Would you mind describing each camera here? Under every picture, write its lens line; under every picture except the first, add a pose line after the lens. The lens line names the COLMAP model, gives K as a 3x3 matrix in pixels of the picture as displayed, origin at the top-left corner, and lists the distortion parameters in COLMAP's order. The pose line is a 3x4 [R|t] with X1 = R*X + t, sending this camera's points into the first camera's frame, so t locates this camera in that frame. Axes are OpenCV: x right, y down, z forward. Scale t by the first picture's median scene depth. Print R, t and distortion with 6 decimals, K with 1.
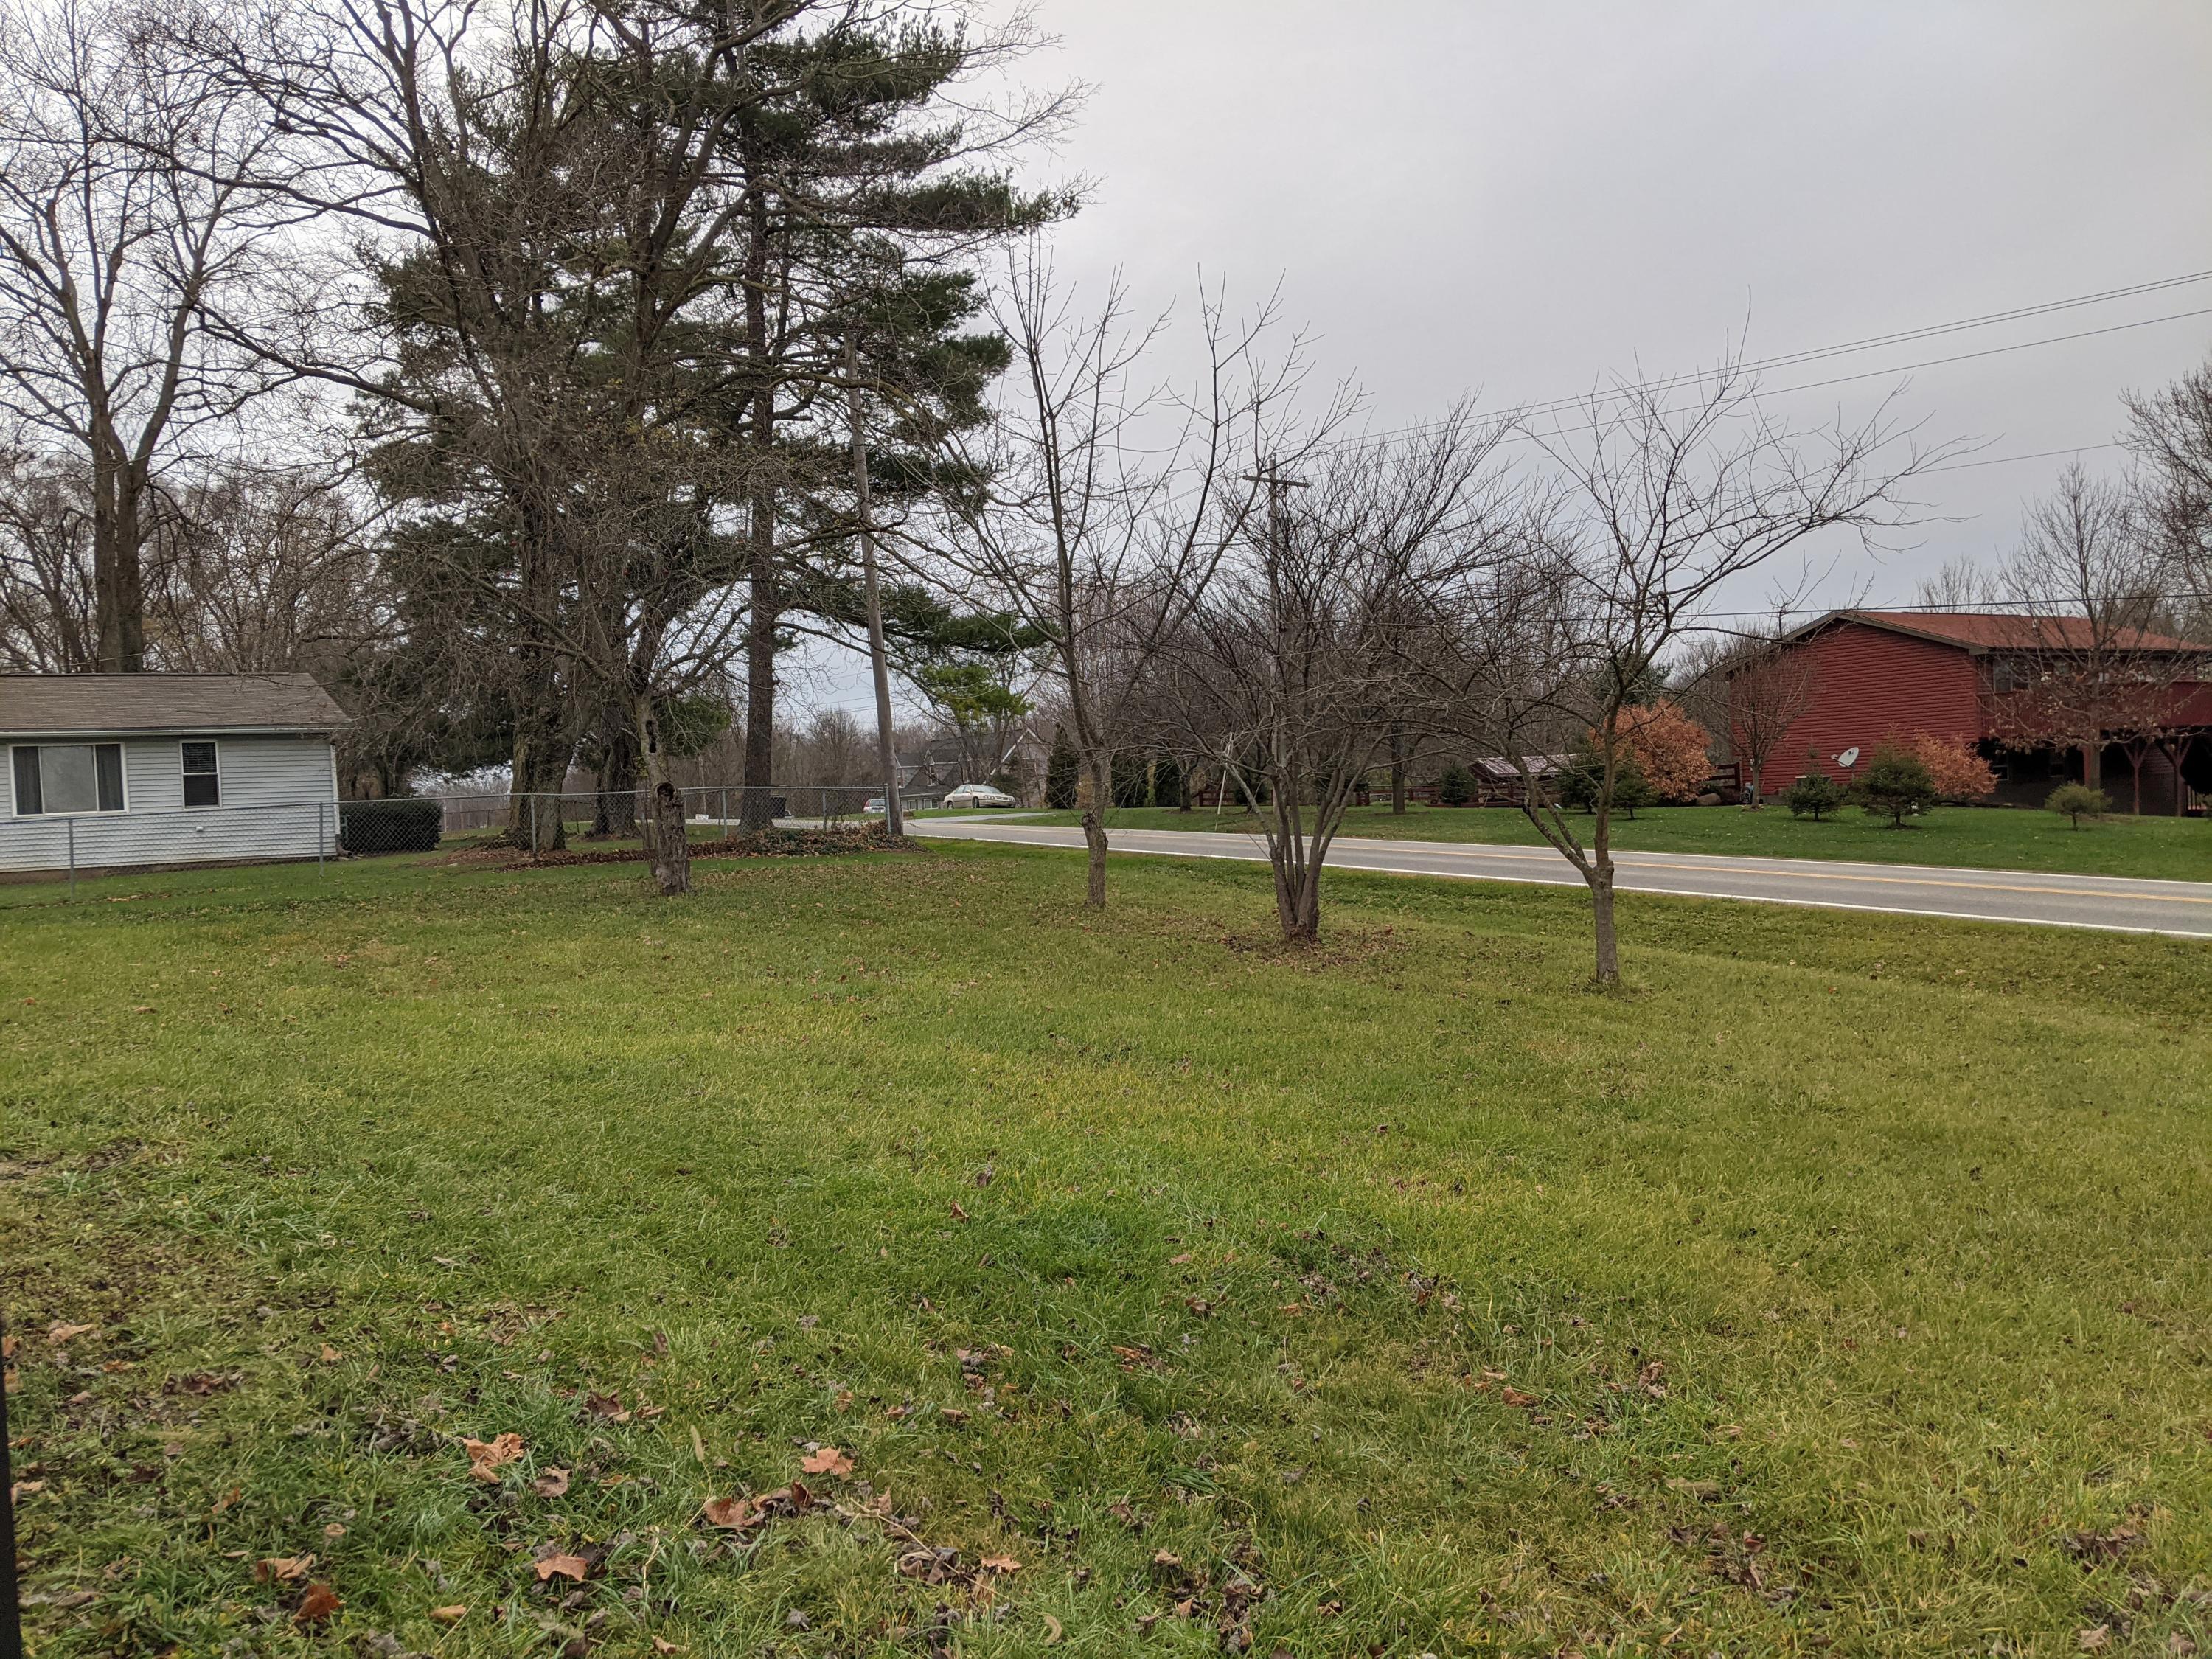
lens RADIAL K [[1755.0, 0, 1101.6], [0, 1755.0, 837.7], [0, 0, 1]] dist [0.093211, -0.152111]
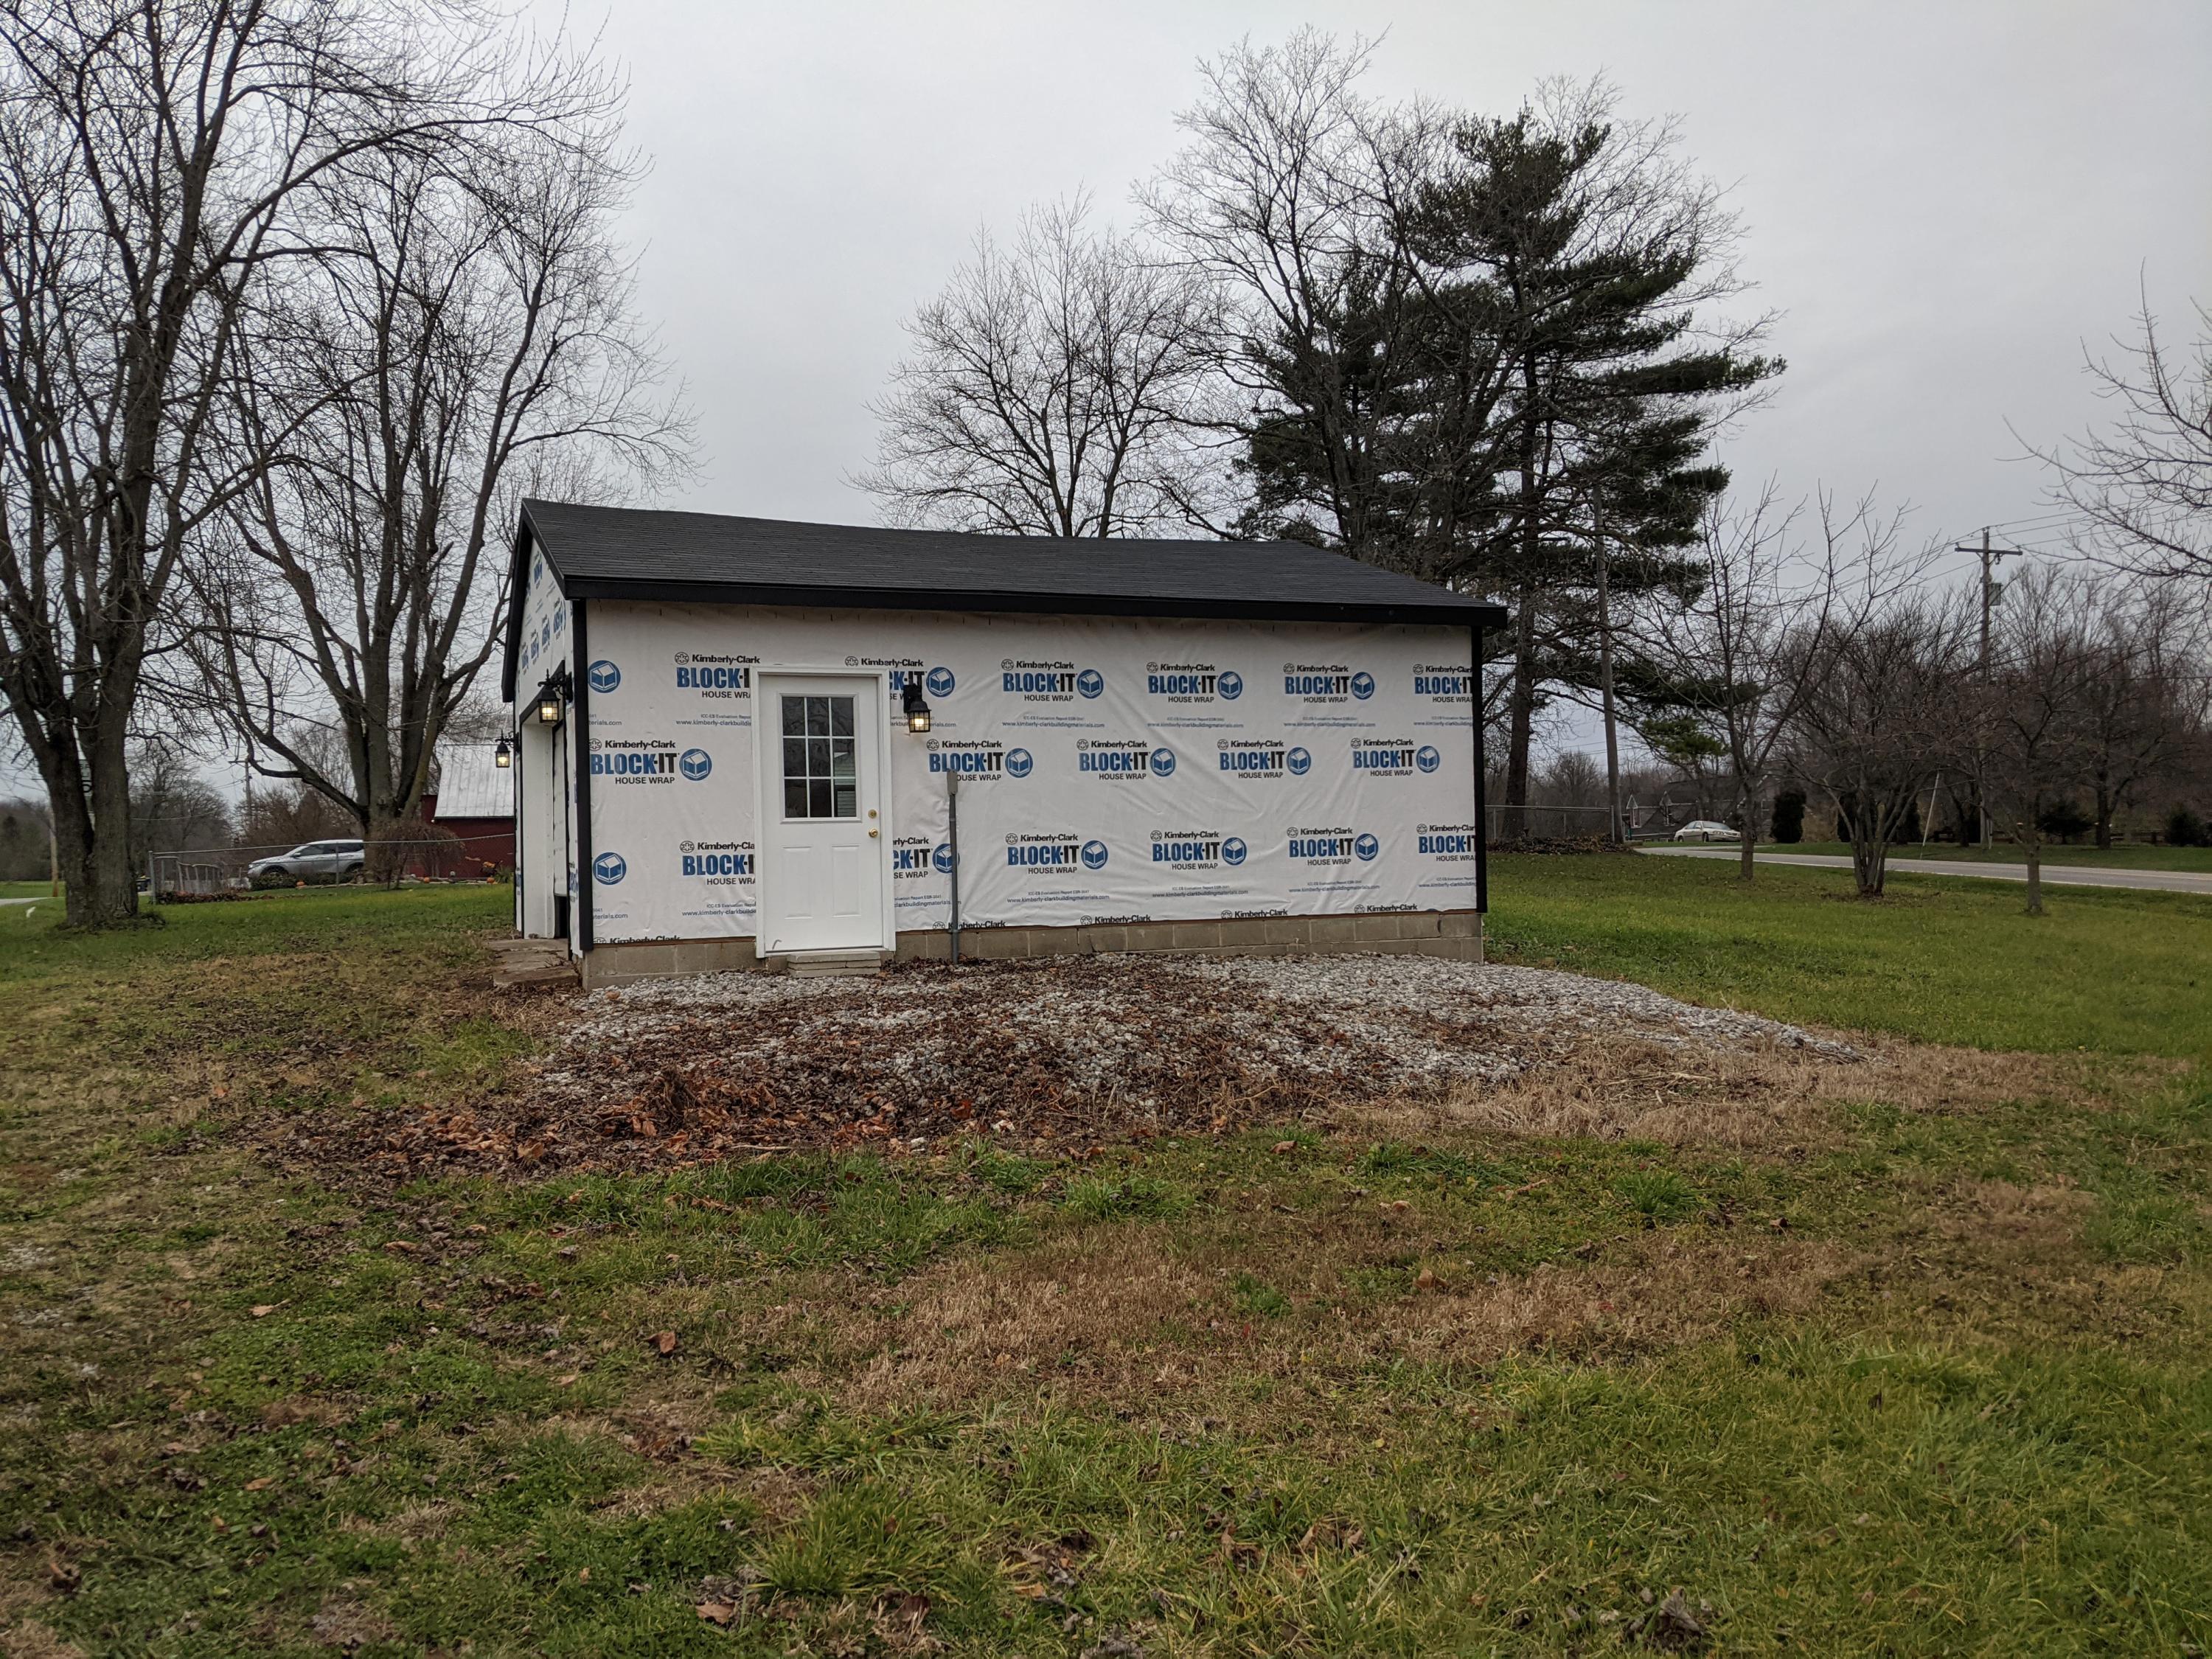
lens RADIAL K [[1759.3, 0, 1106.0], [0, 1759.3, 829.5], [0, 0, 1]] dist [0.119656, -0.000327]
pose [[0.917624, 0.022574, -0.396808, 0.059795], [-0.034542, 0.999138, -0.023039, 0.030452], [0.395945, 0.034848, 0.917613, -0.389244]]
